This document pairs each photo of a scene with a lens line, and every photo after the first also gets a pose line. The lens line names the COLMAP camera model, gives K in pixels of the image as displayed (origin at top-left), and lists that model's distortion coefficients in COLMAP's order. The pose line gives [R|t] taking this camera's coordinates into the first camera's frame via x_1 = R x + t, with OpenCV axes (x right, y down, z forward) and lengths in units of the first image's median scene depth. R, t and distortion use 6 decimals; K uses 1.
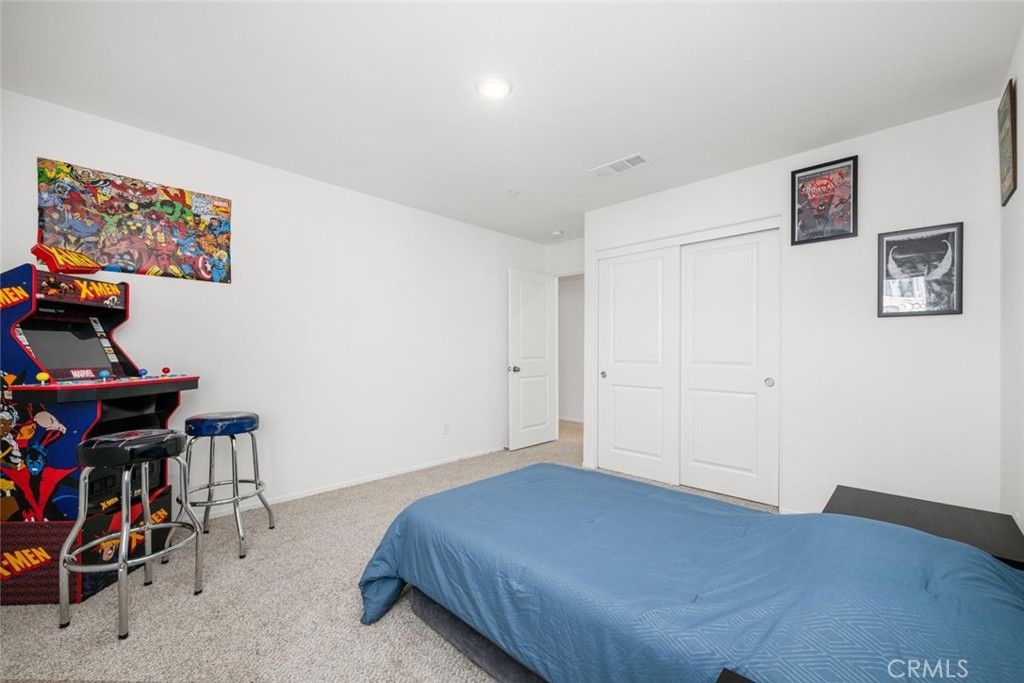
lens RADIAL K [[413.5, 0, 510.4], [0, 413.5, 350.1], [0, 0, 1]] dist [-0.003354, -0.000128]
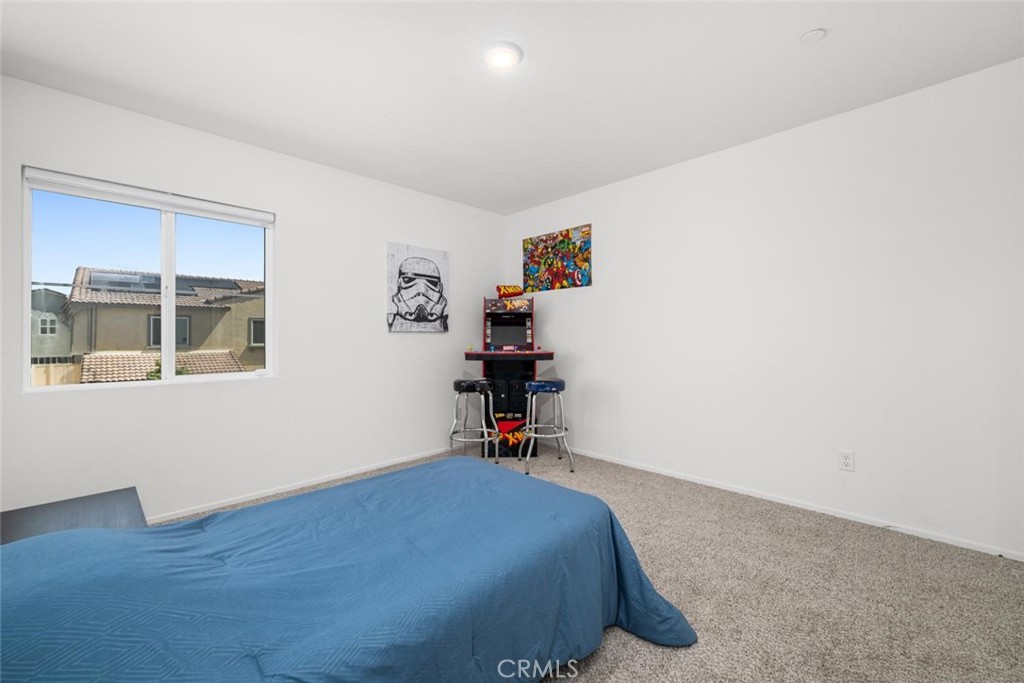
lens RADIAL K [[413.5, 0, 510.0], [0, 413.5, 336.9], [0, 0, 1]] dist [-0.003354, -0.000128]
pose [[-0.033155, -0.001986, -0.999448, 0.769748], [0.008247, 0.999963, -0.002261, 0.008079], [0.999416, -0.008317, -0.033137, 0.883529]]
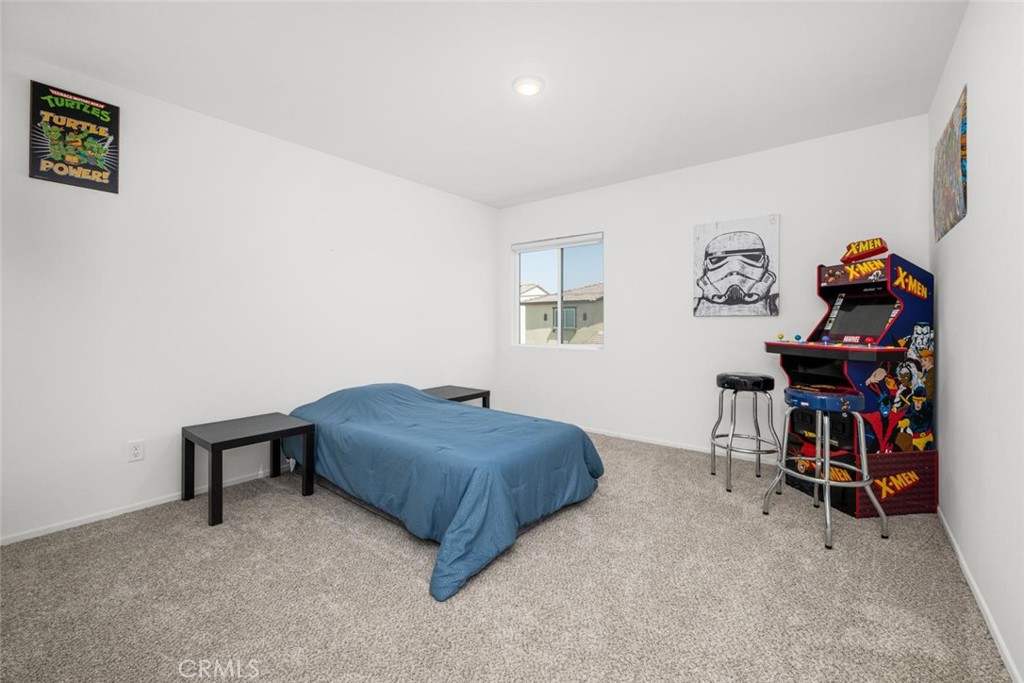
lens RADIAL K [[413.5, 0, 505.9], [0, 413.5, 321.3], [0, 0, 1]] dist [-0.003354, -0.000128]
pose [[-0.997386, 0.000772, -0.072248, 0.089523], [0.001118, 0.999988, -0.004748, 0.006489], [0.072243, -0.004816, -0.997375, 1.797673]]
